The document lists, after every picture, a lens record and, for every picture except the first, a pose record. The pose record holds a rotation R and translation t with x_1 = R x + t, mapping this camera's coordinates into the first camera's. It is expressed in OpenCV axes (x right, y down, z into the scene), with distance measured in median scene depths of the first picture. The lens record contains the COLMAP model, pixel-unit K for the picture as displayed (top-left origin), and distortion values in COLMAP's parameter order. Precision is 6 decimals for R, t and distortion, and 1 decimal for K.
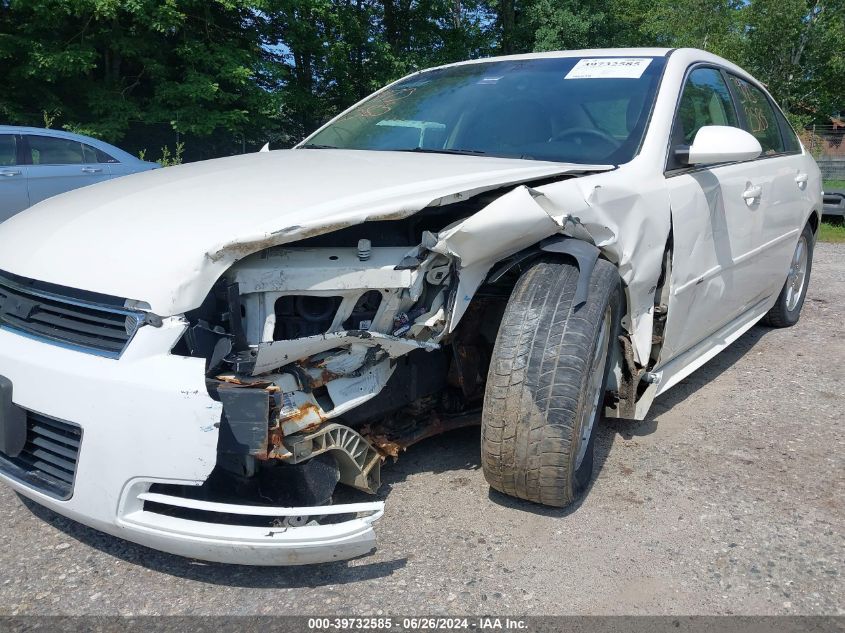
lens RADIAL K [[663.4, 0, 419.4], [0, 663.4, 312.6], [0, 0, 1]] dist [0.027336, -0.028228]
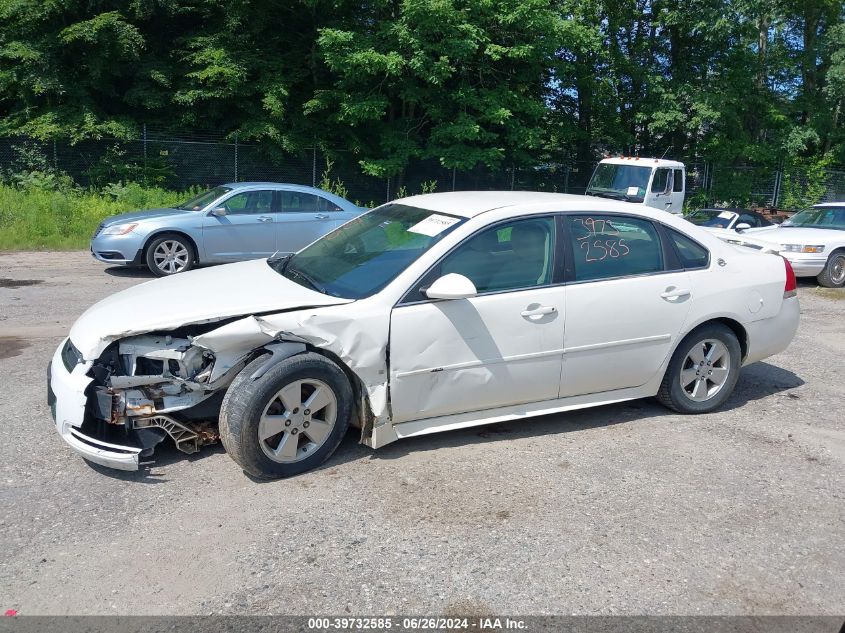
lens RADIAL K [[663.4, 0, 420.1], [0, 663.4, 319.8], [0, 0, 1]] dist [0.027336, -0.028228]
pose [[0.901844, 0.105382, -0.419014, 1.522530], [-0.110868, 0.993771, 0.011312, -0.267064], [0.417596, 0.036254, 0.907909, -0.654250]]
